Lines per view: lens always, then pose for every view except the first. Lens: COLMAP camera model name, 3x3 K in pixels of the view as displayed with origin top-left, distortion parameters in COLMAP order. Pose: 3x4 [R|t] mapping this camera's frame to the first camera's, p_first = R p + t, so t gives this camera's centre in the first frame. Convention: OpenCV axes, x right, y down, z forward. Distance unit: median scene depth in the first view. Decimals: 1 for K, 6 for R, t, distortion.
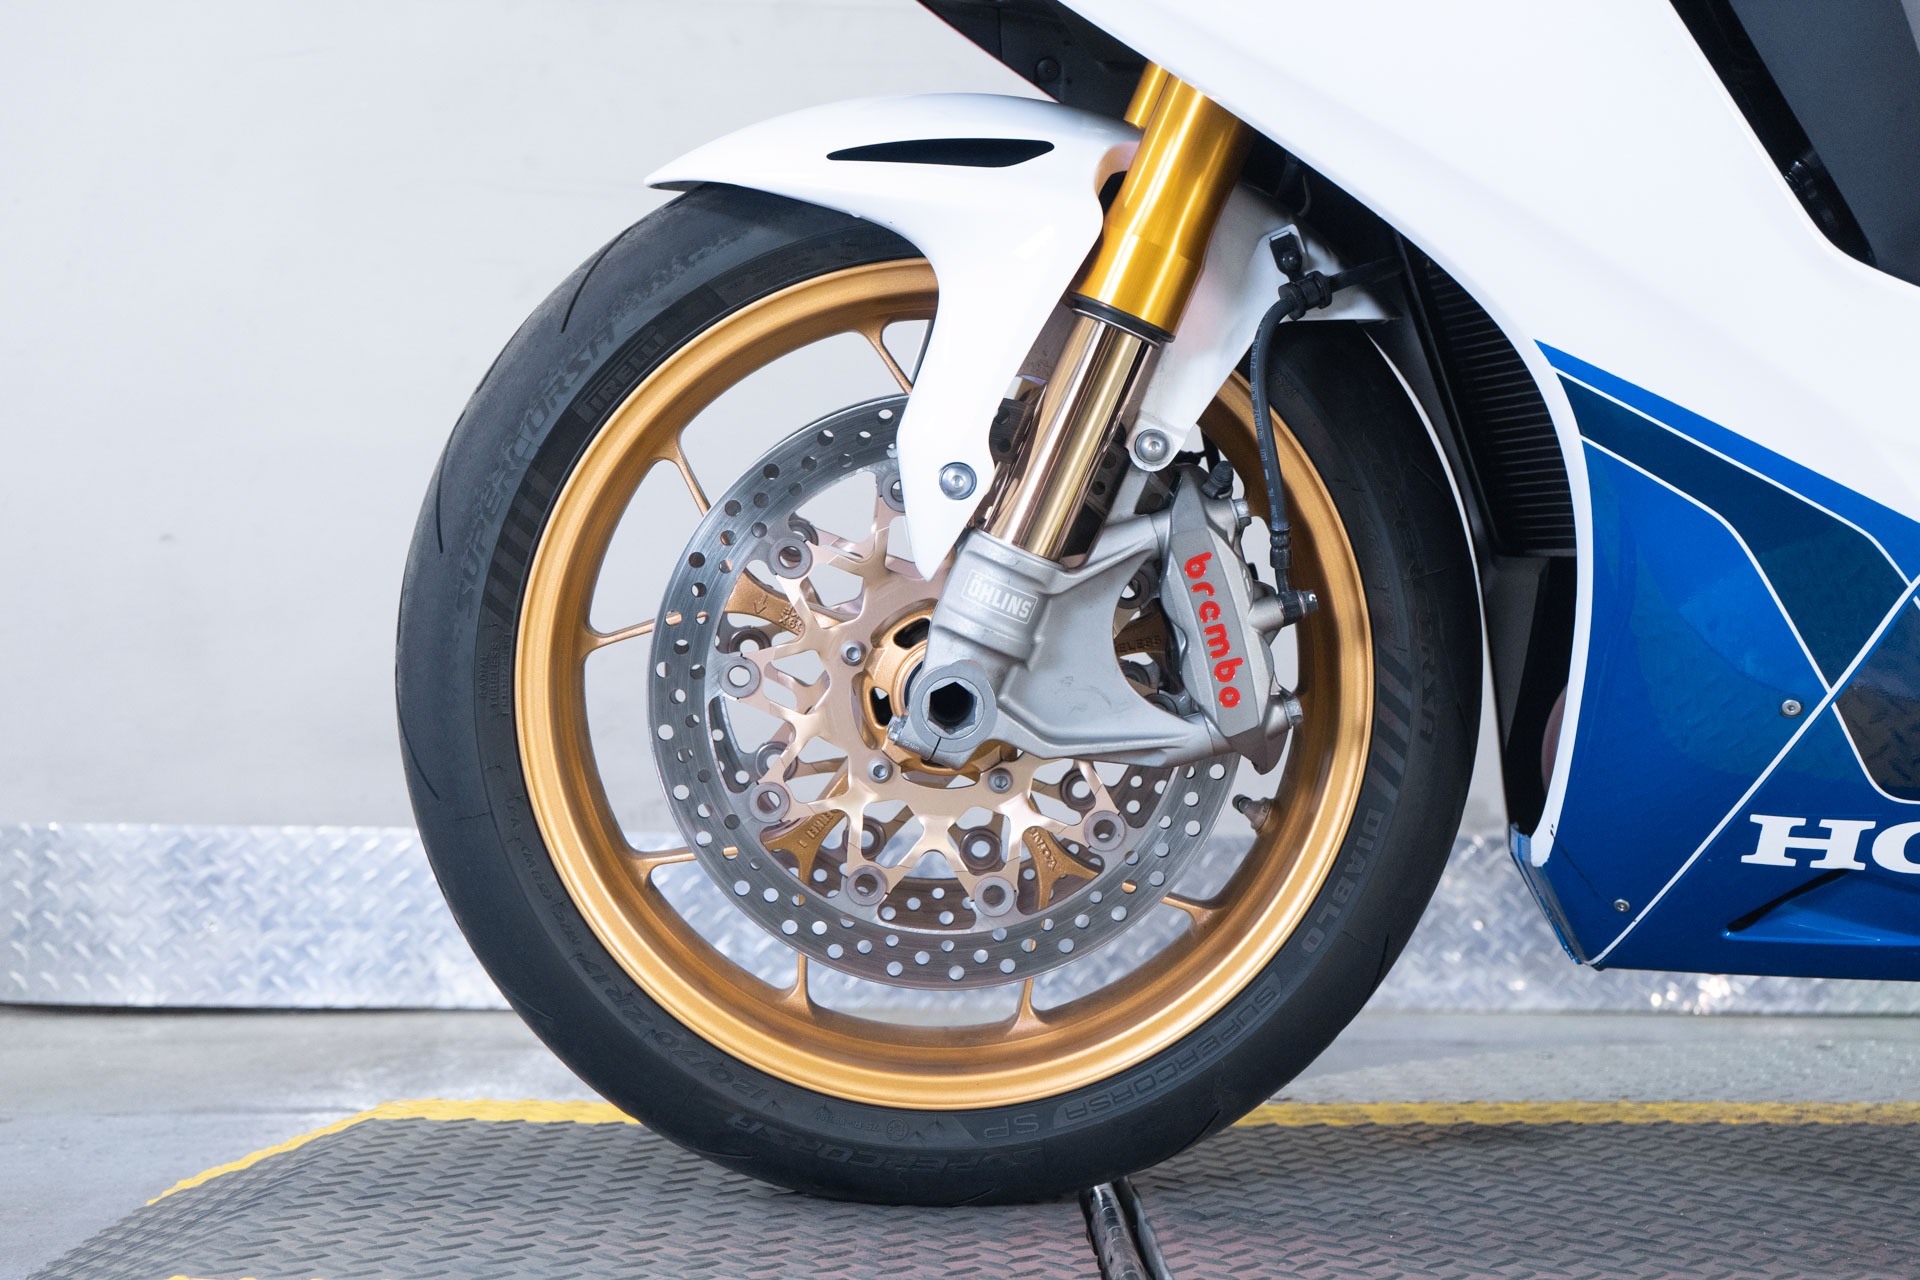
lens RADIAL K [[2539.6, 0, 969.3], [0, 2539.6, 656.5], [0, 0, 1]] dist [-0.005137, 0.000000]
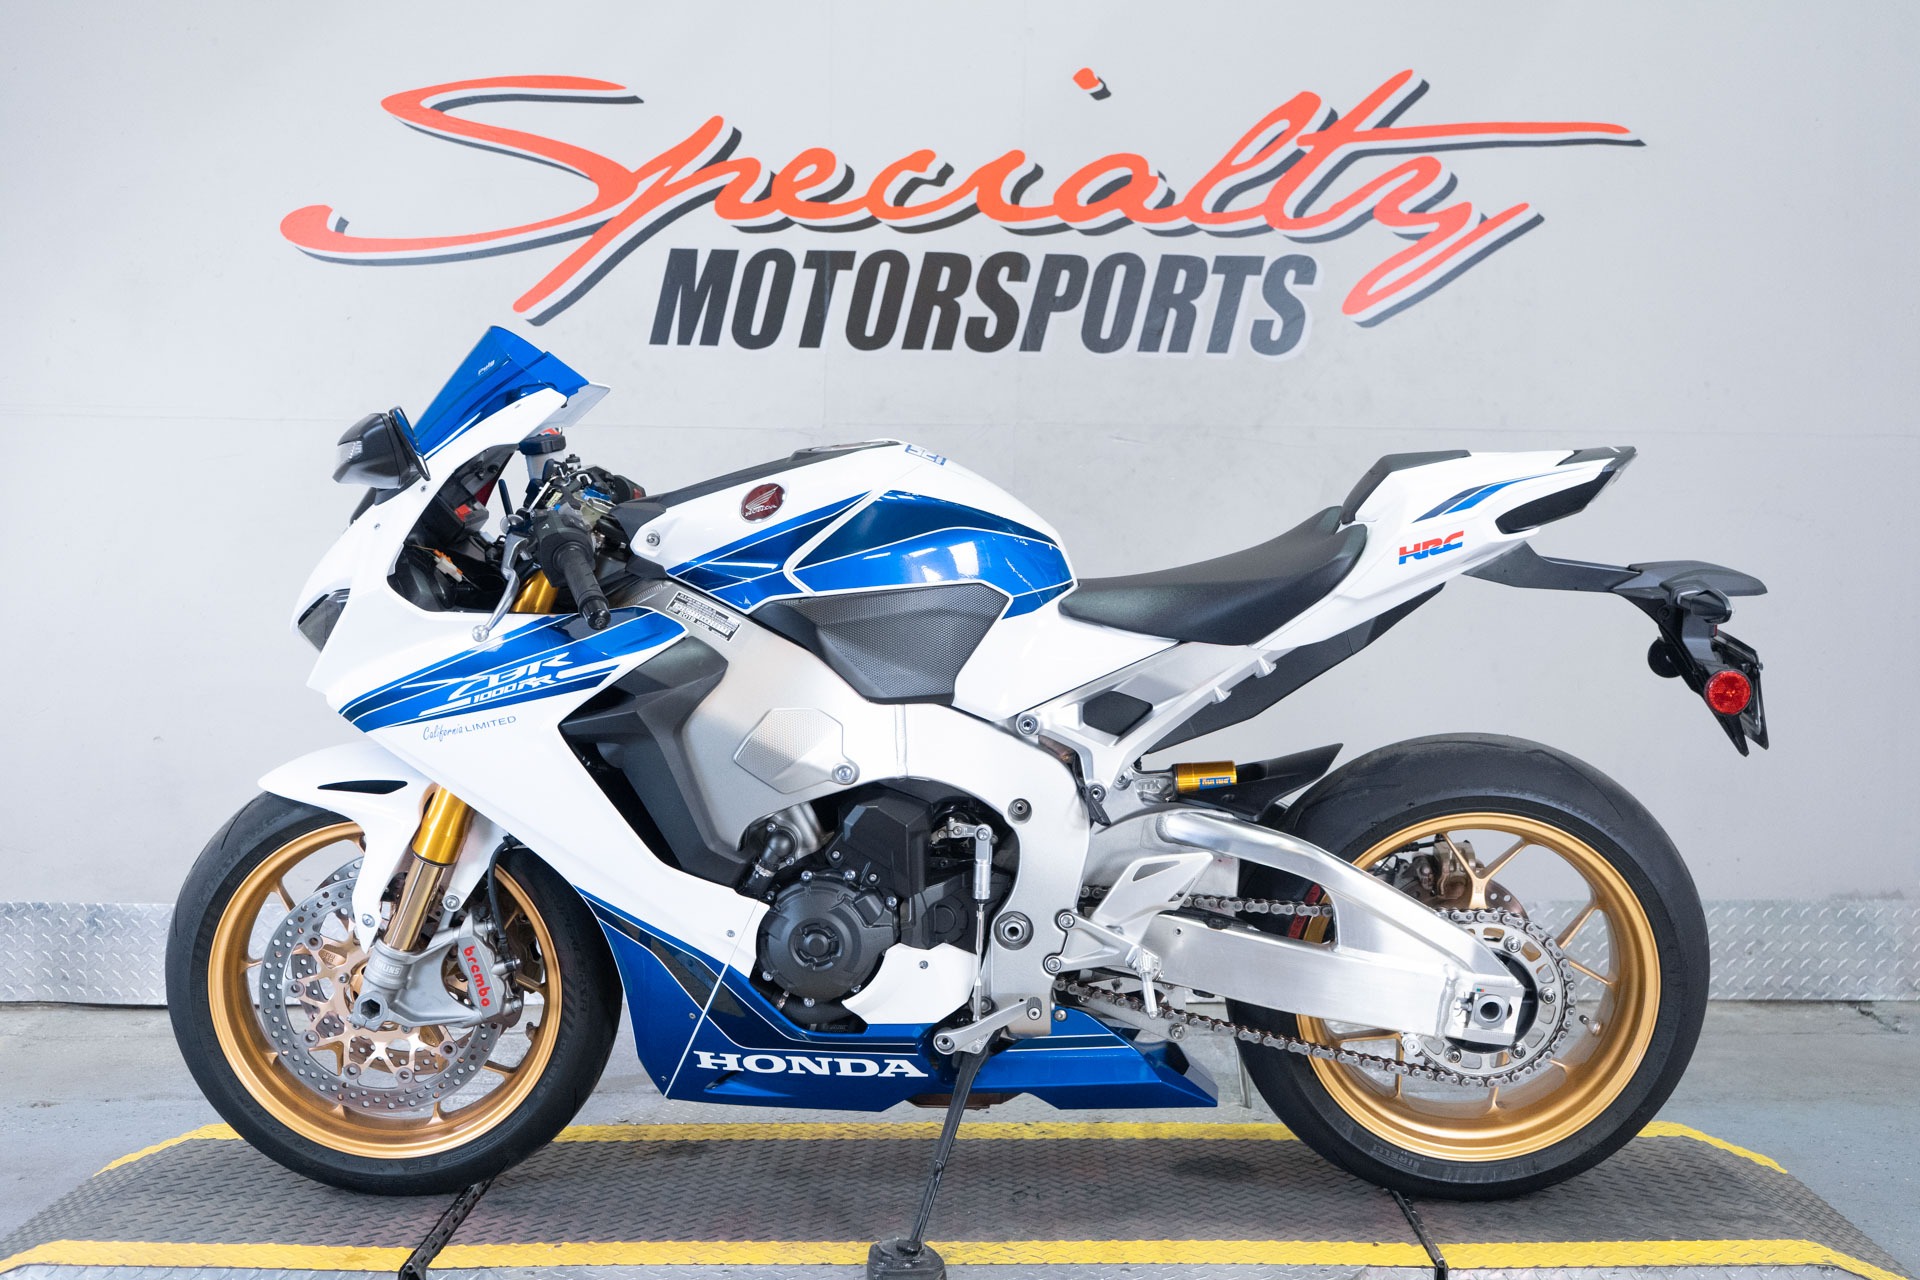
lens RADIAL K [[2258.9, 0, 952.8], [0, 2258.9, 631.3], [0, 0, 1]] dist [0.014402, 0.000000]
pose [[0.999043, -0.007633, -0.043061, 0.627434], [0.010785, 0.997241, 0.073438, -0.481201], [0.042382, -0.073832, 0.996370, -1.101688]]
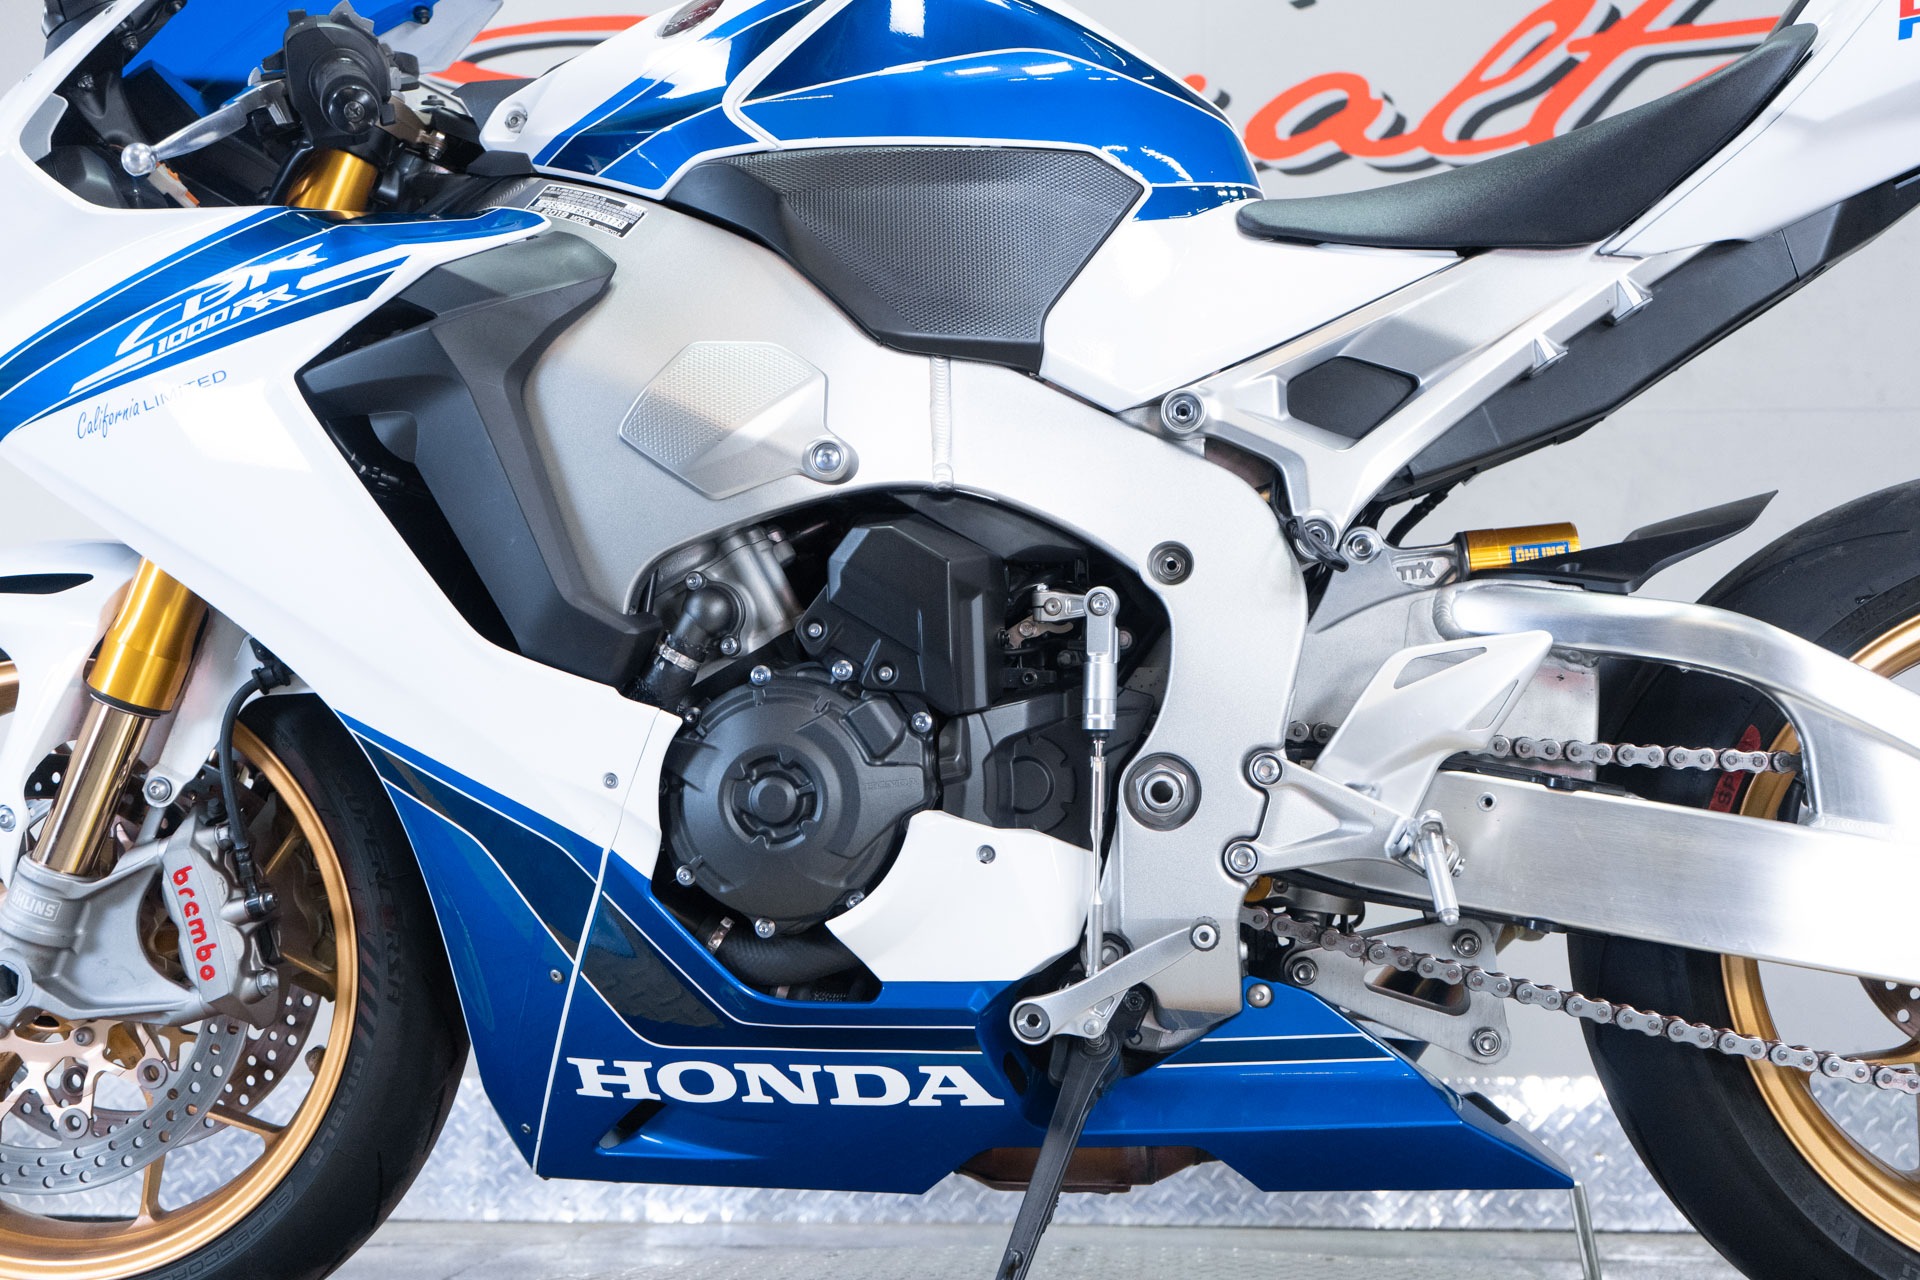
lens RADIAL K [[2118.8, 0, 975.3], [0, 2118.8, 644.1], [0, 0, 1]] dist [0.018888, 0.000000]
pose [[0.990086, -0.032838, -0.136569, 0.643386], [0.014463, 0.990954, -0.133424, -0.000471], [0.139715, 0.130126, 0.981604, -0.077973]]
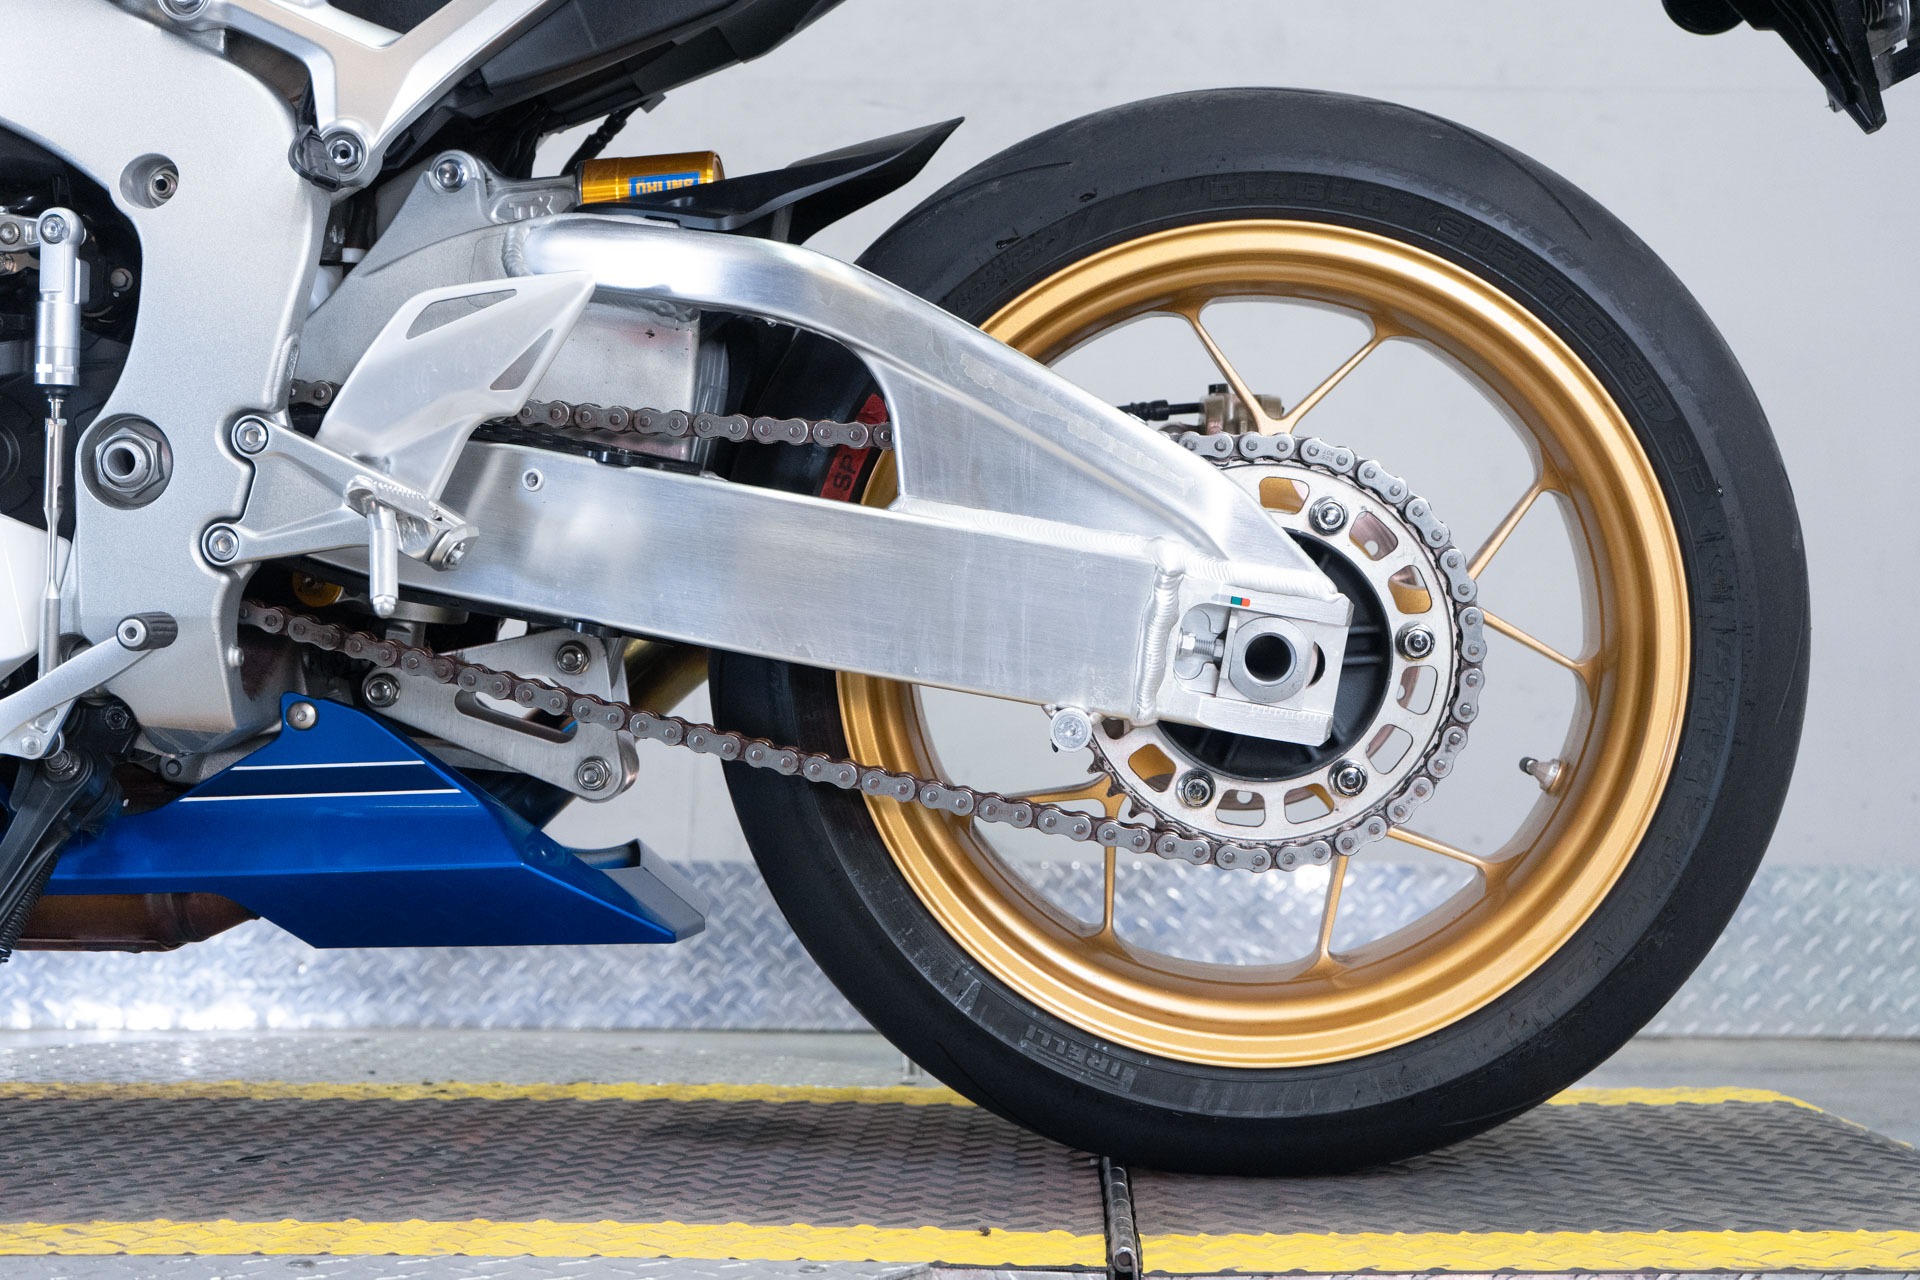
lens RADIAL K [[2432.9, 0, 962.1], [0, 2432.9, 653.7], [0, 0, 1]] dist [0.012572, 0.000000]
pose [[0.997094, -0.010196, -0.075500, 0.976130], [0.007745, 0.999435, -0.032697, 0.042580], [0.075791, 0.032018, 0.996610, 0.015649]]
